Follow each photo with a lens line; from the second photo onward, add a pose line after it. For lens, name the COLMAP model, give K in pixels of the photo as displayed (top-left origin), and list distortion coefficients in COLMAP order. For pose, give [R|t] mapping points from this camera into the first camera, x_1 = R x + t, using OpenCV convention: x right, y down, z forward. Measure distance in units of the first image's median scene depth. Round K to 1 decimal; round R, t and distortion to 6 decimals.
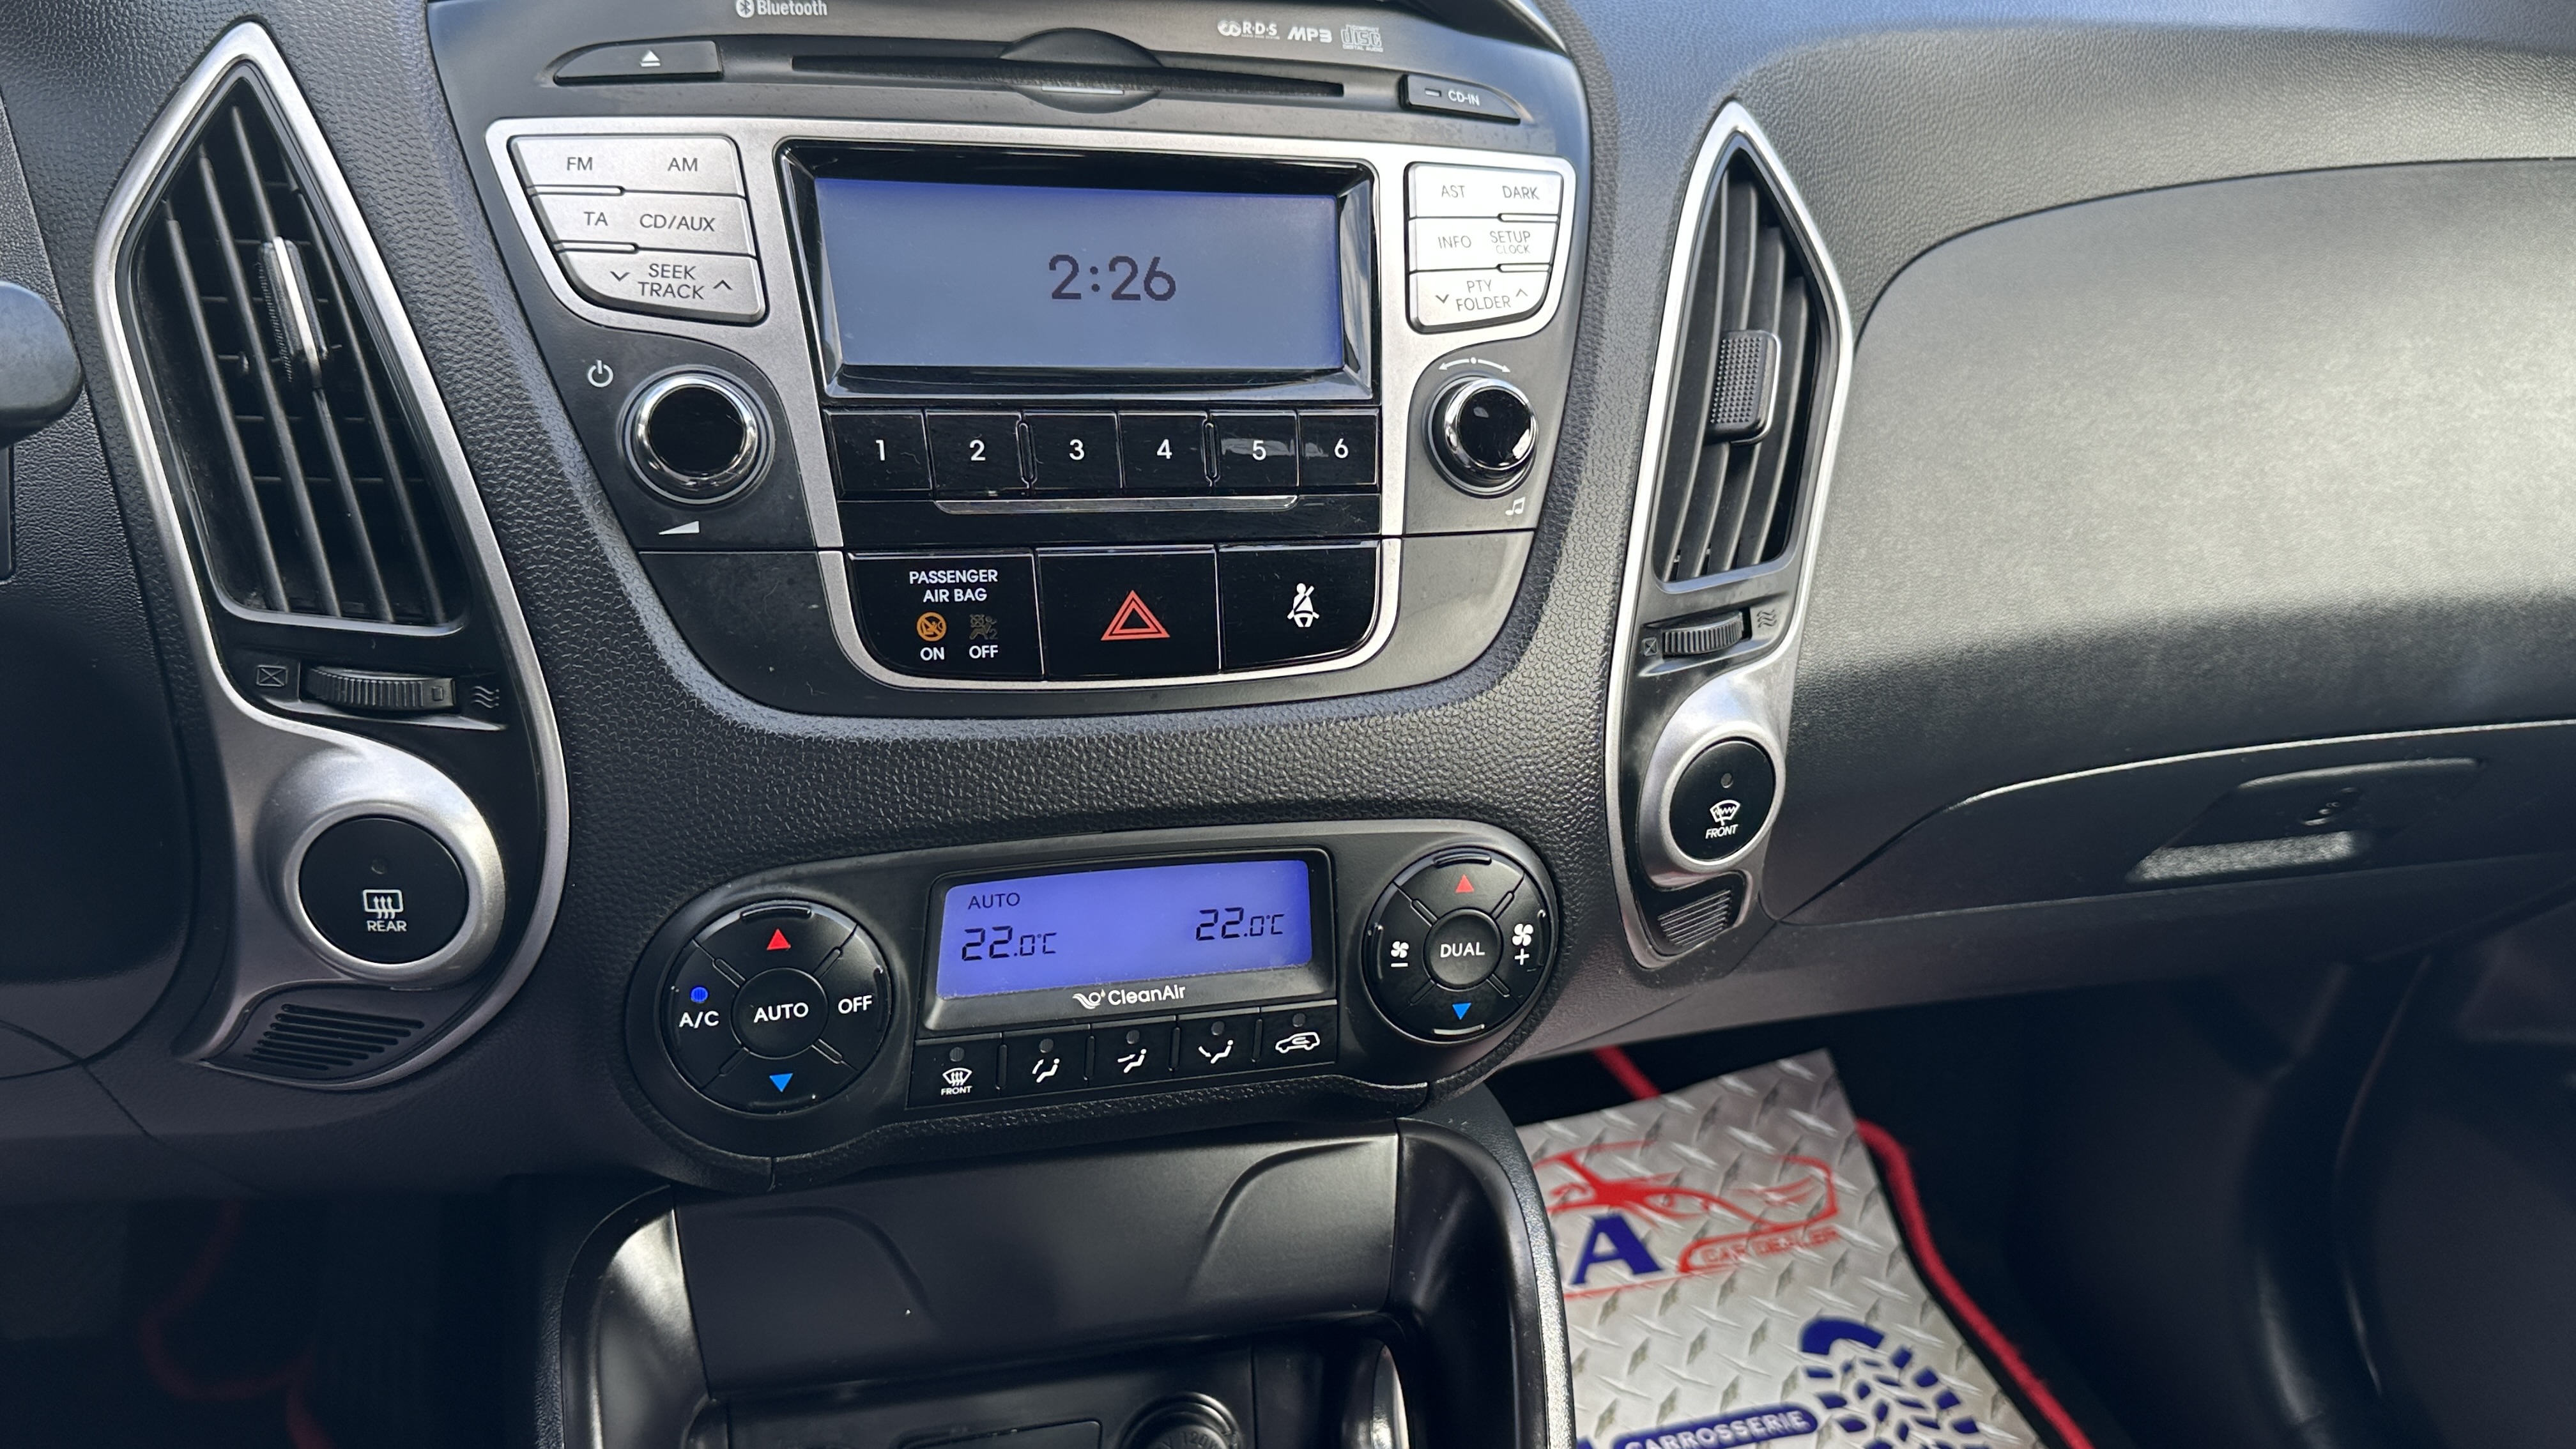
lens RADIAL K [[2096.2, 0, 1298.8], [0, 2096.2, 716.9], [0, 0, 1]] dist [0.073775, -0.001431]
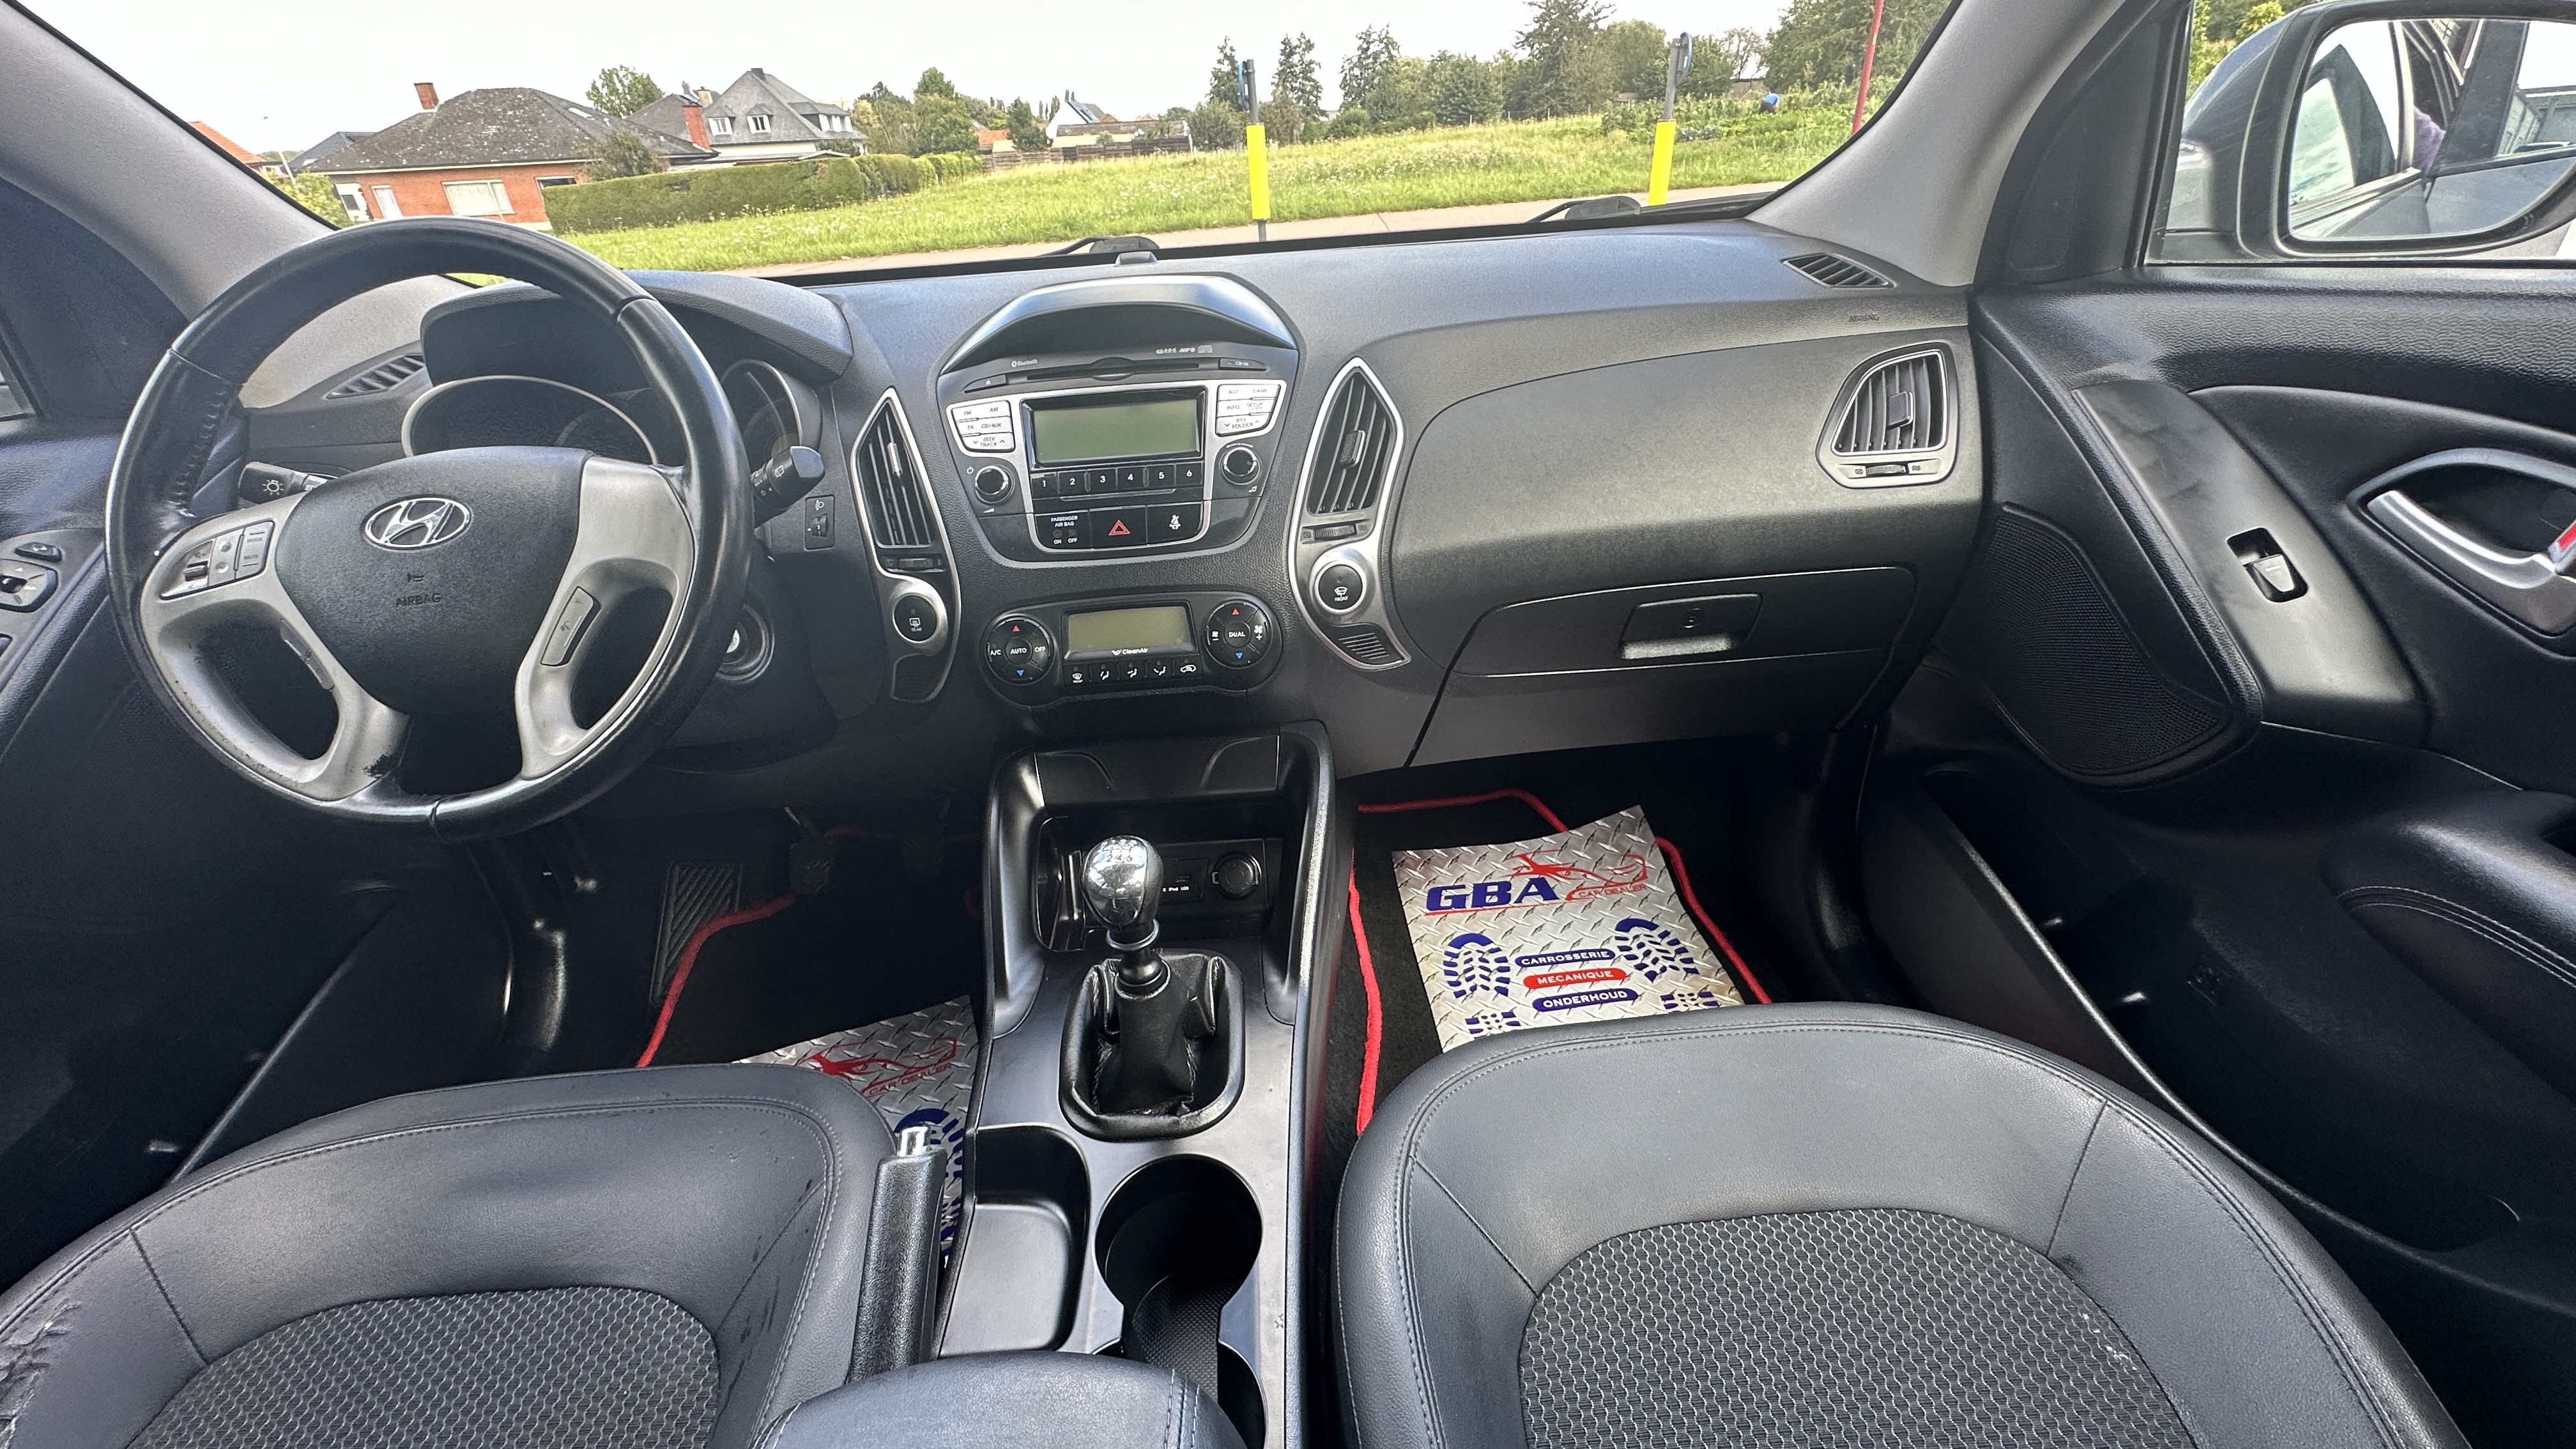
lens RADIAL K [[1049.4, 0, 1295.8], [0, 1049.4, 717.2], [0, 0, 1]] dist [-0.003715, -0.000216]
pose [[0.954163, -0.046191, -0.295701, 0.567542], [0.027002, 0.997275, -0.068653, 0.317573], [0.298066, 0.057522, 0.952811, -0.387197]]
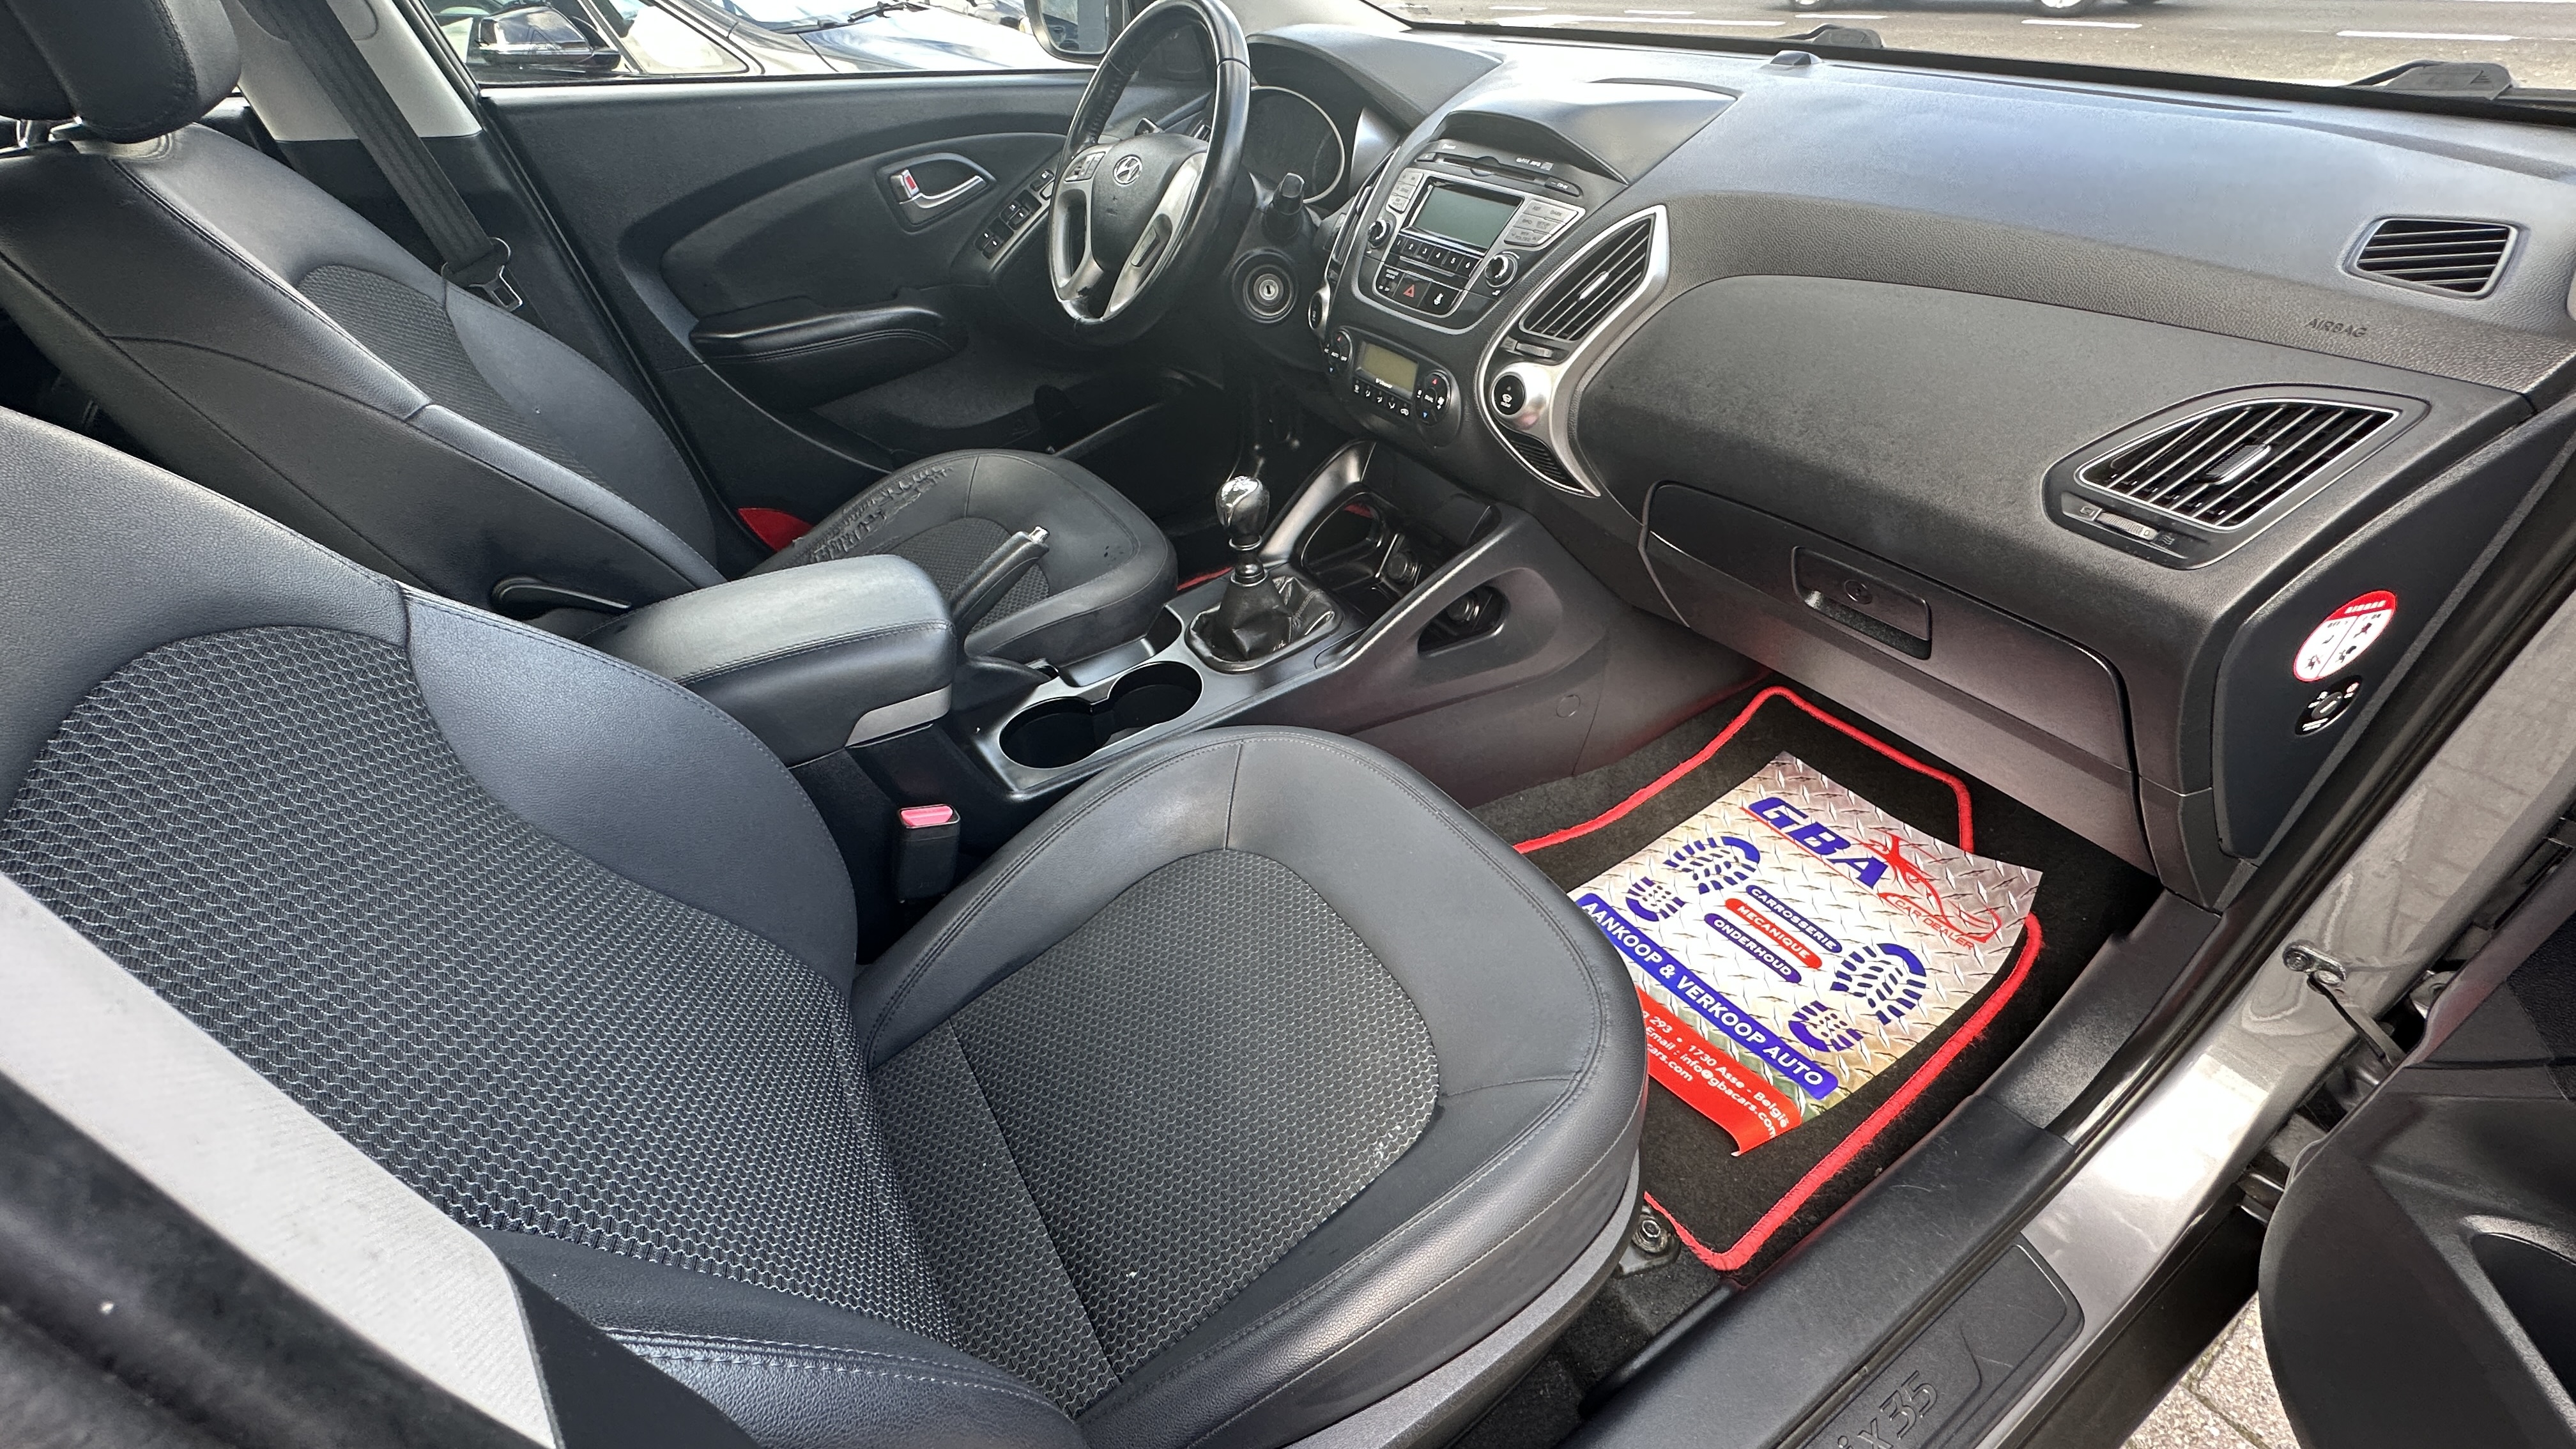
lens RADIAL K [[1049.4, 0, 1283.9], [0, 1049.4, 719.6], [0, 0, 1]] dist [-0.003715, -0.000216]
pose [[0.259668, 0.482350, -0.836607, 1.833690], [-0.429677, 0.833554, 0.347226, 0.045280], [0.864841, 0.269307, 0.423702, 0.087061]]
